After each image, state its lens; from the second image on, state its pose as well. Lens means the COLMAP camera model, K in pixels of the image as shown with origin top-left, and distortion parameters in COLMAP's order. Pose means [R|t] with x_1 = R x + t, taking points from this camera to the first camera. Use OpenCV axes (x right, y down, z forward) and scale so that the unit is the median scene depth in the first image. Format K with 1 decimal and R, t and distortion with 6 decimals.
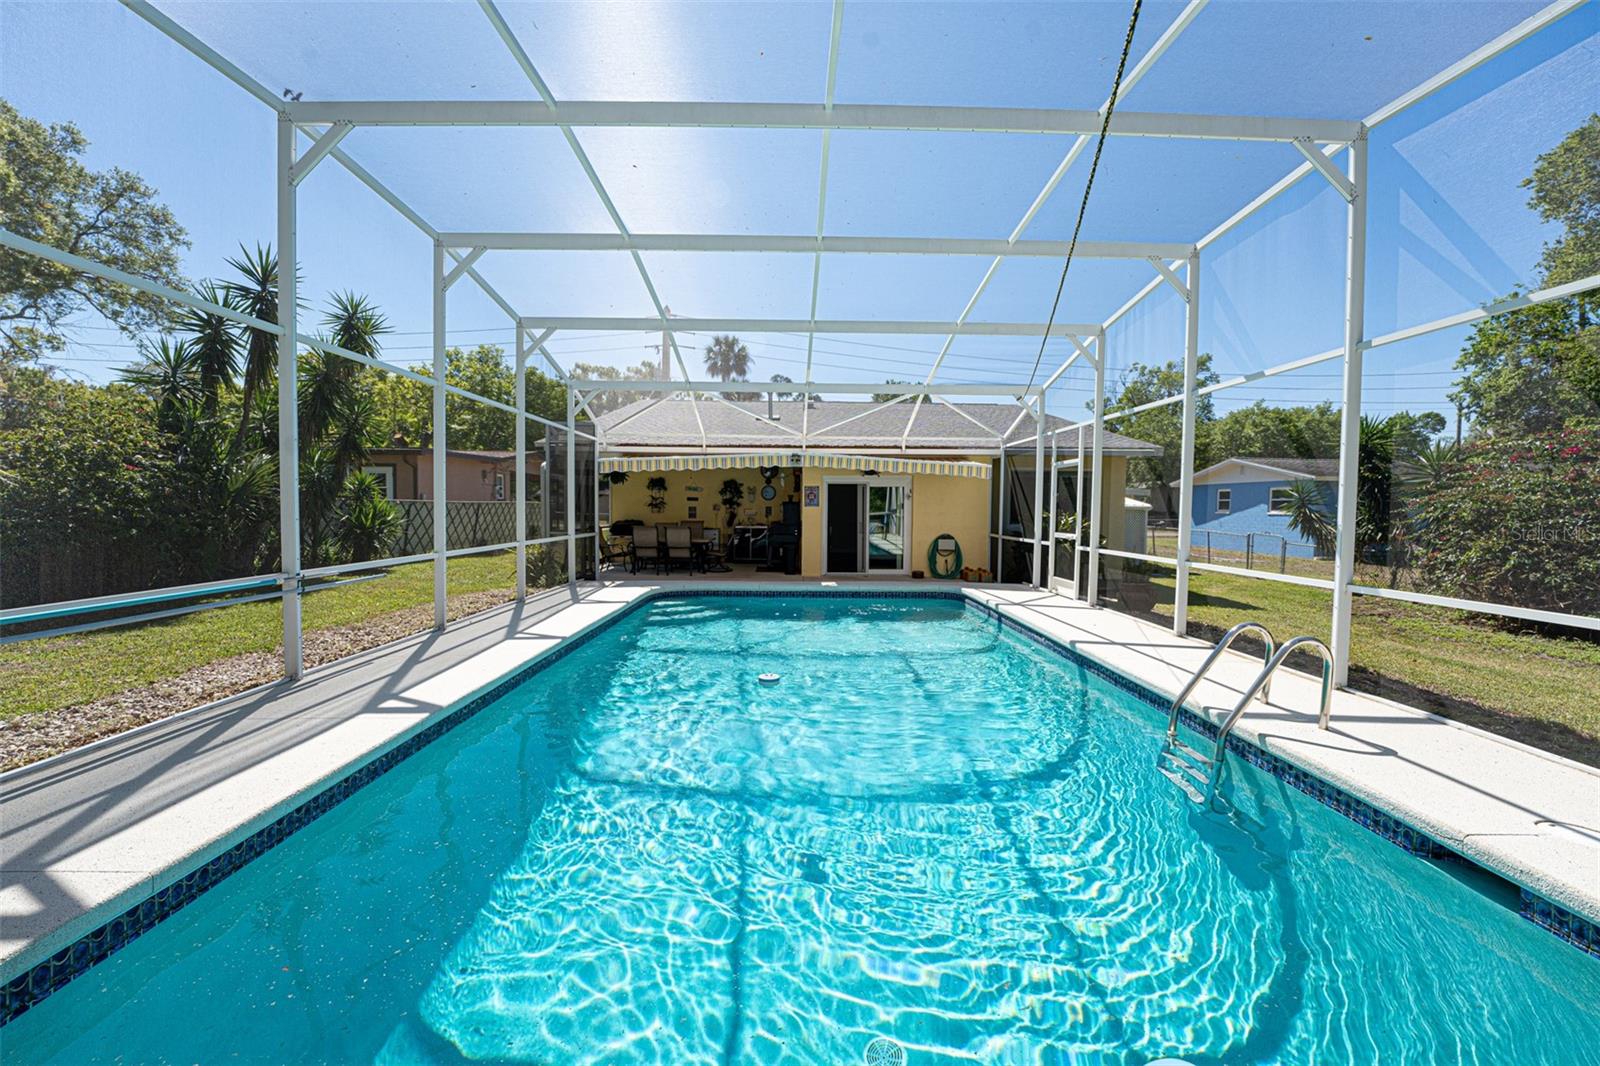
lens RADIAL K [[656.1, 0, 800.7], [0, 656.1, 518.1], [0, 0, 1]] dist [-0.009106, -0.000082]
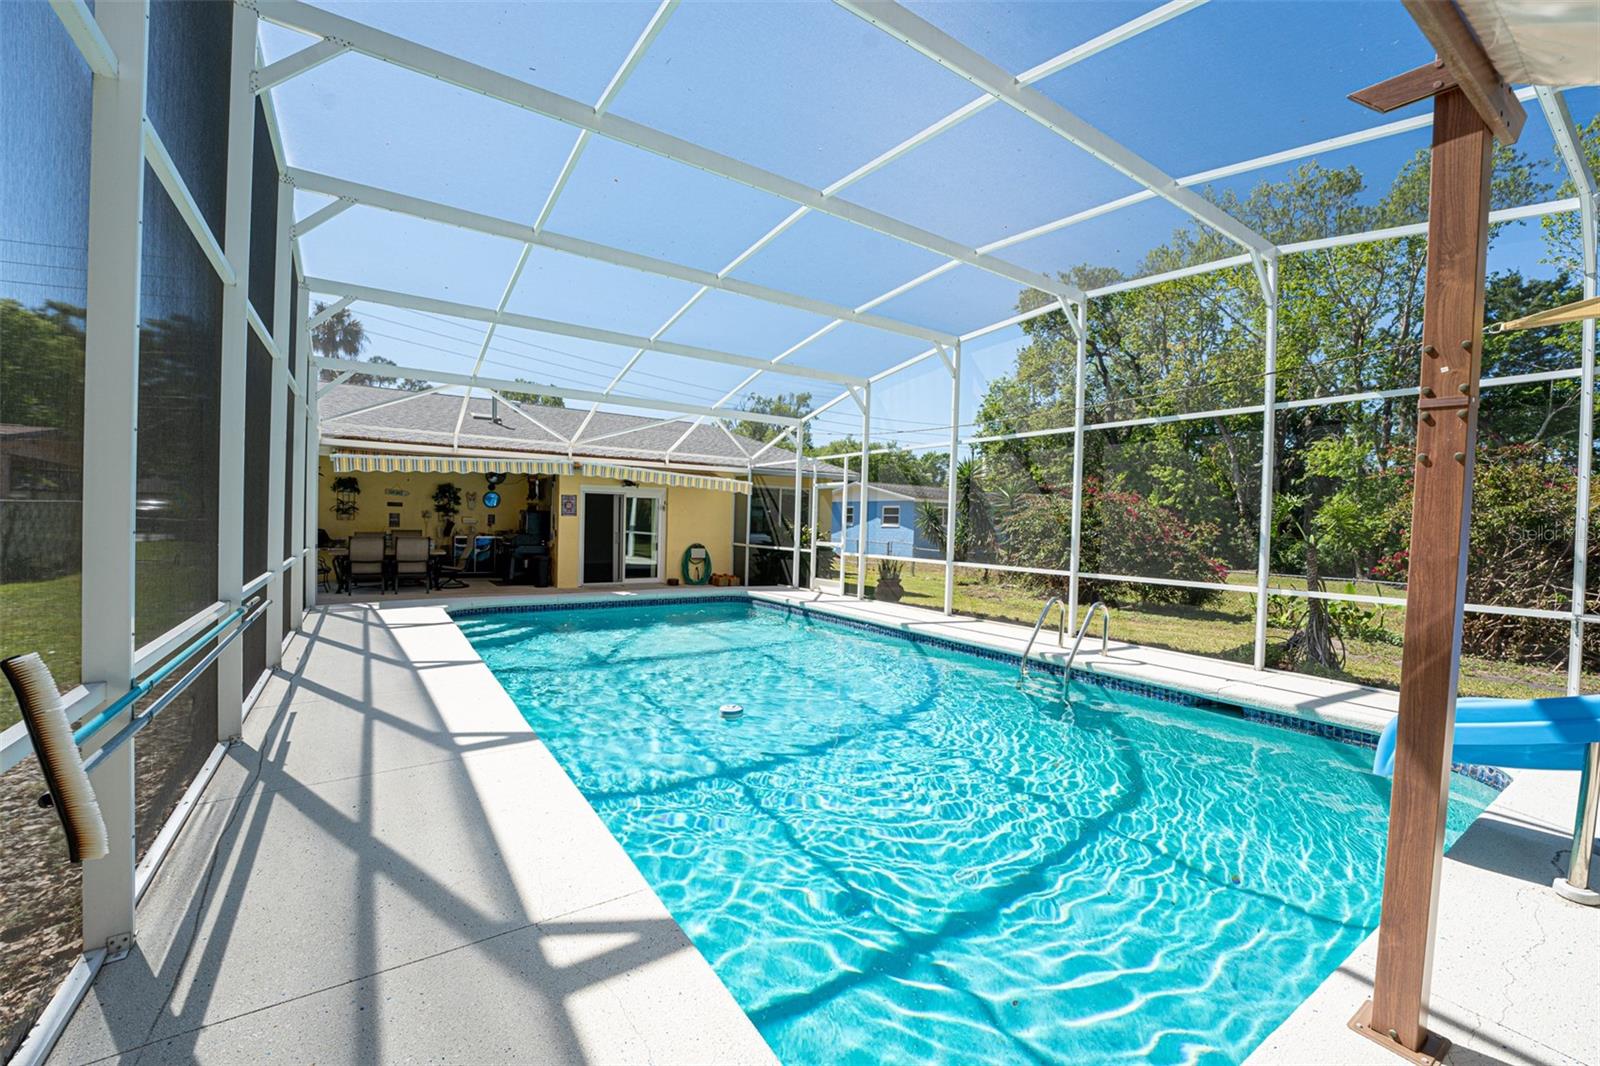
lens RADIAL K [[653.4, 0, 807.4], [0, 653.4, 535.6], [0, 0, 1]] dist [-0.020277, -0.000627]
pose [[0.832829, -0.000758, 0.553531, -0.222897], [-0.007076, 0.999903, 0.012015, -0.002825], [-0.553486, -0.013923, 0.832742, 0.003024]]
